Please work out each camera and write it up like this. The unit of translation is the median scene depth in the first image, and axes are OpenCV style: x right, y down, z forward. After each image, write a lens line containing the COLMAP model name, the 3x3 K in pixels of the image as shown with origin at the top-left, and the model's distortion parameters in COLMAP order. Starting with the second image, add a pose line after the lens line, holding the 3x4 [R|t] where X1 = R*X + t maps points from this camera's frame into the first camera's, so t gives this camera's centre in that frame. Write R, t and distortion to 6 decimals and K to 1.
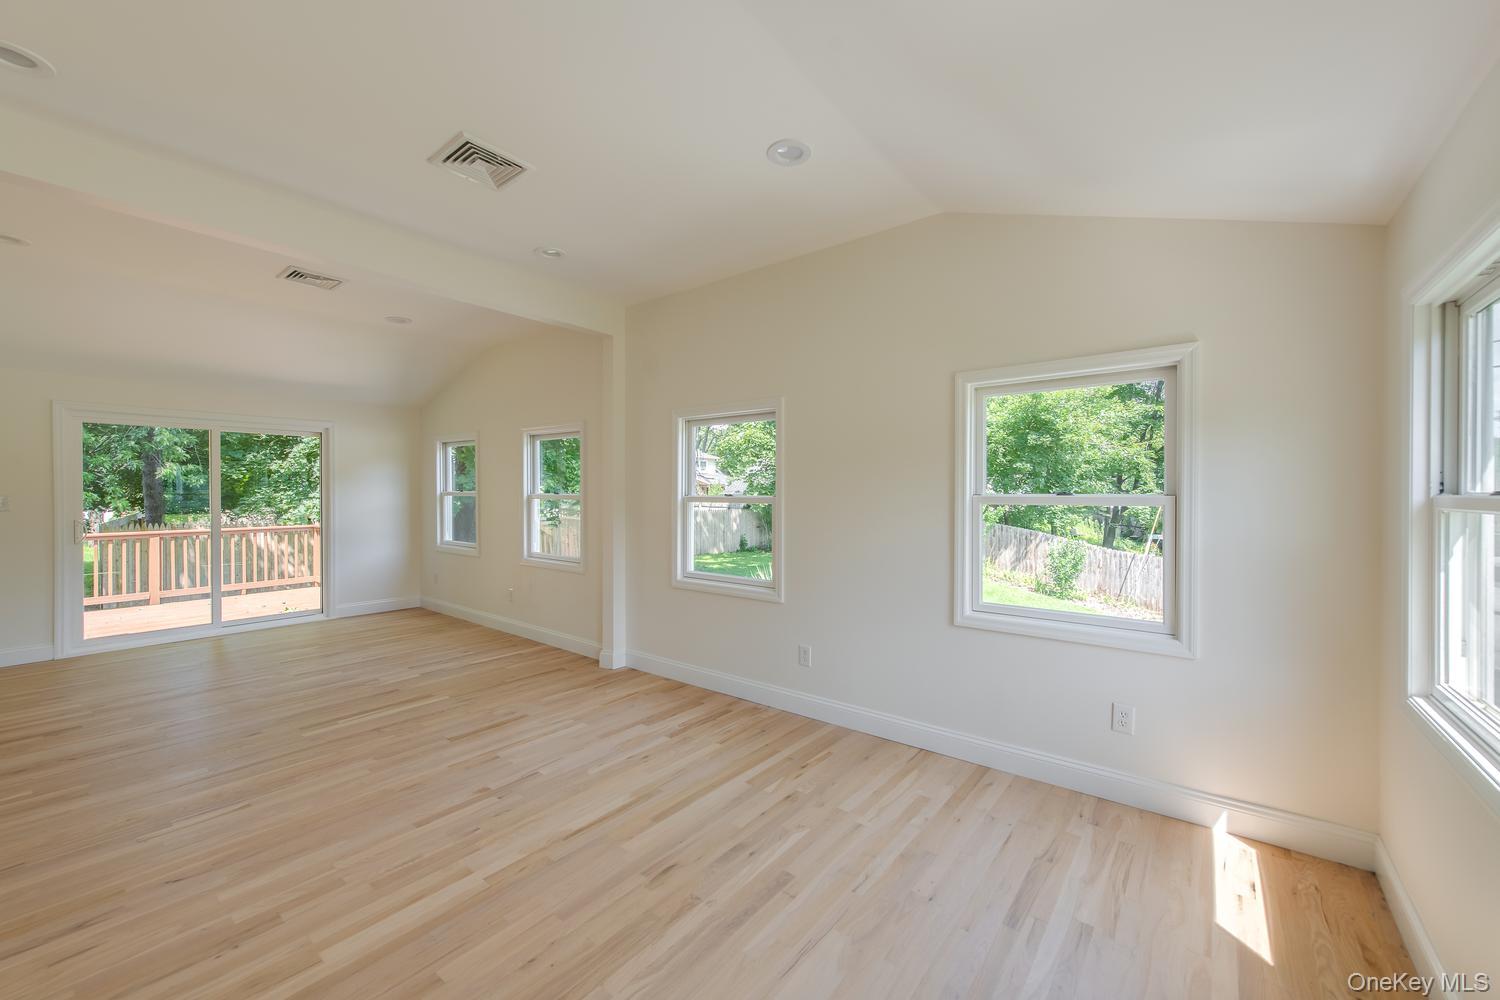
lens RADIAL K [[585.8, 0, 753.4], [0, 585.8, 494.6], [0, 0, 1]] dist [0.017146, -0.005934]
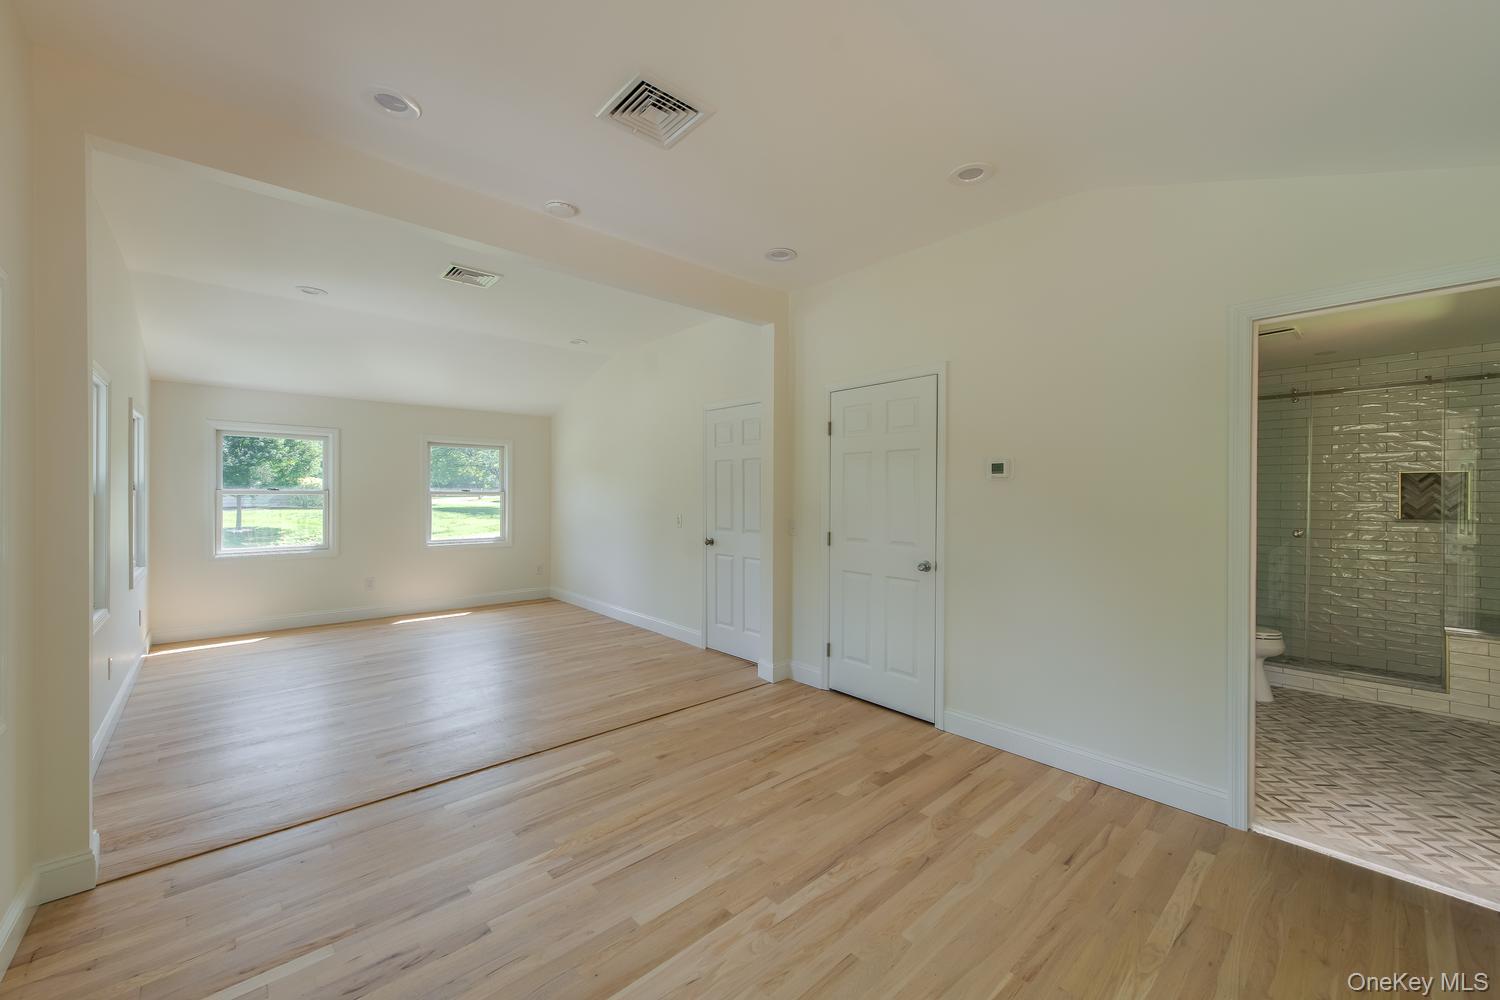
lens RADIAL K [[585.8, 0, 753.4], [0, 585.8, 494.6], [0, 0, 1]] dist [0.017146, -0.005934]
pose [[-0.984899, -0.007171, 0.172979, -0.875744], [-0.006189, 0.999962, 0.006210, -0.004854], [-0.173017, 0.005046, -0.984906, 1.439732]]
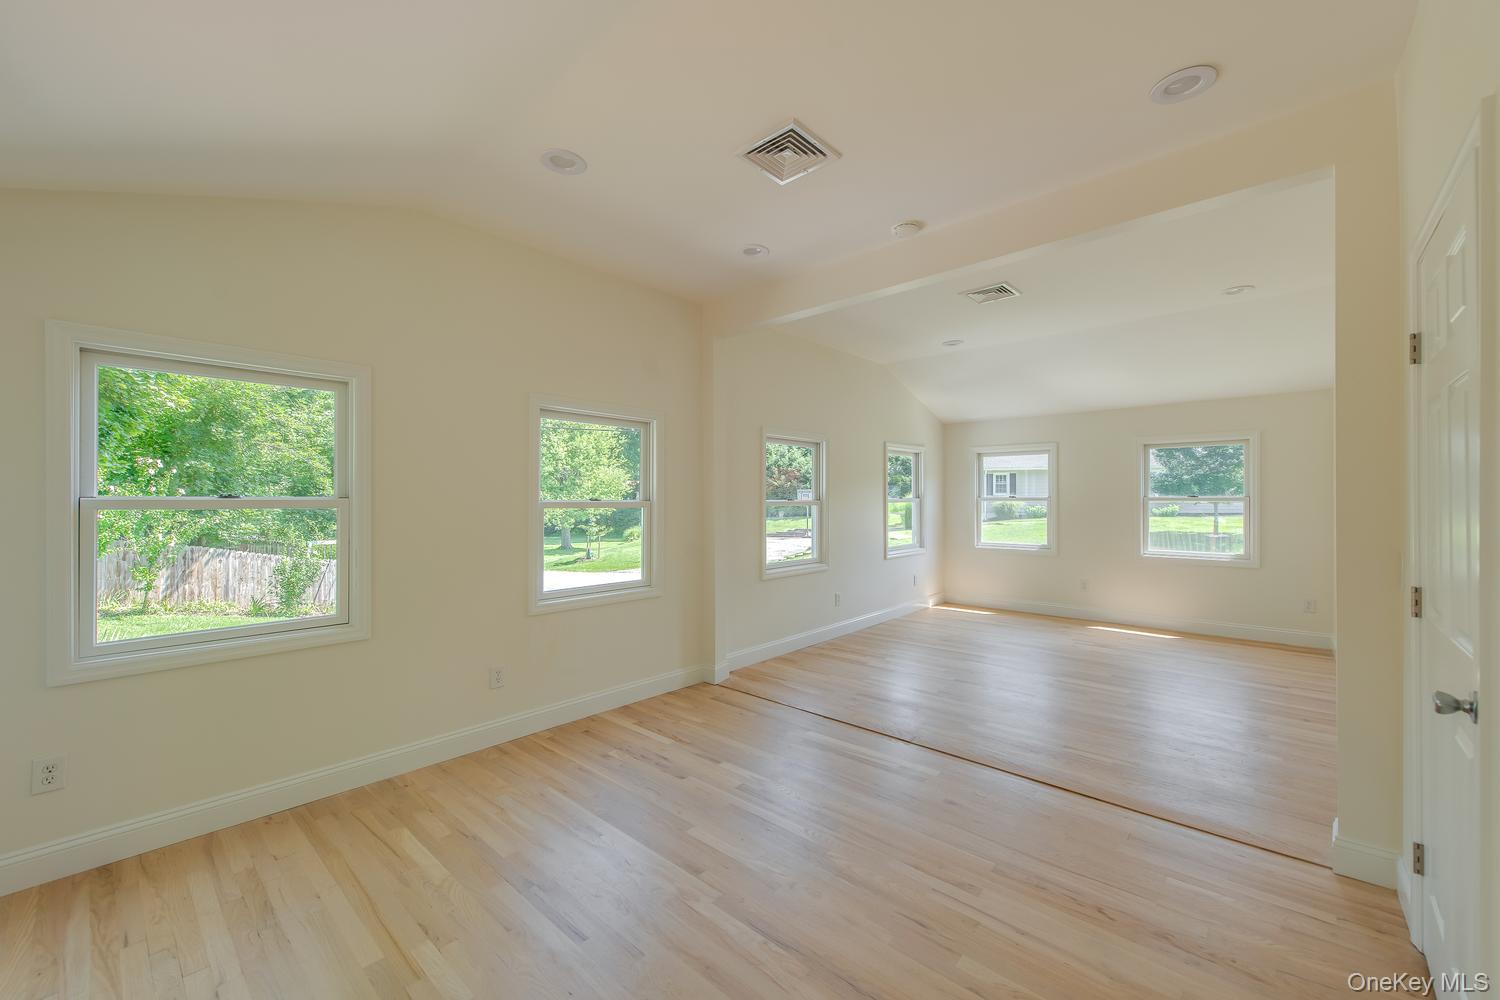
lens RADIAL K [[585.8, 0, 753.4], [0, 585.8, 494.6], [0, 0, 1]] dist [0.017146, -0.005934]
pose [[0.070906, 0.004141, 0.997474, -1.274310], [0.005980, 0.999972, -0.004576, -0.004881], [-0.997465, 0.006289, 0.070879, 0.929605]]
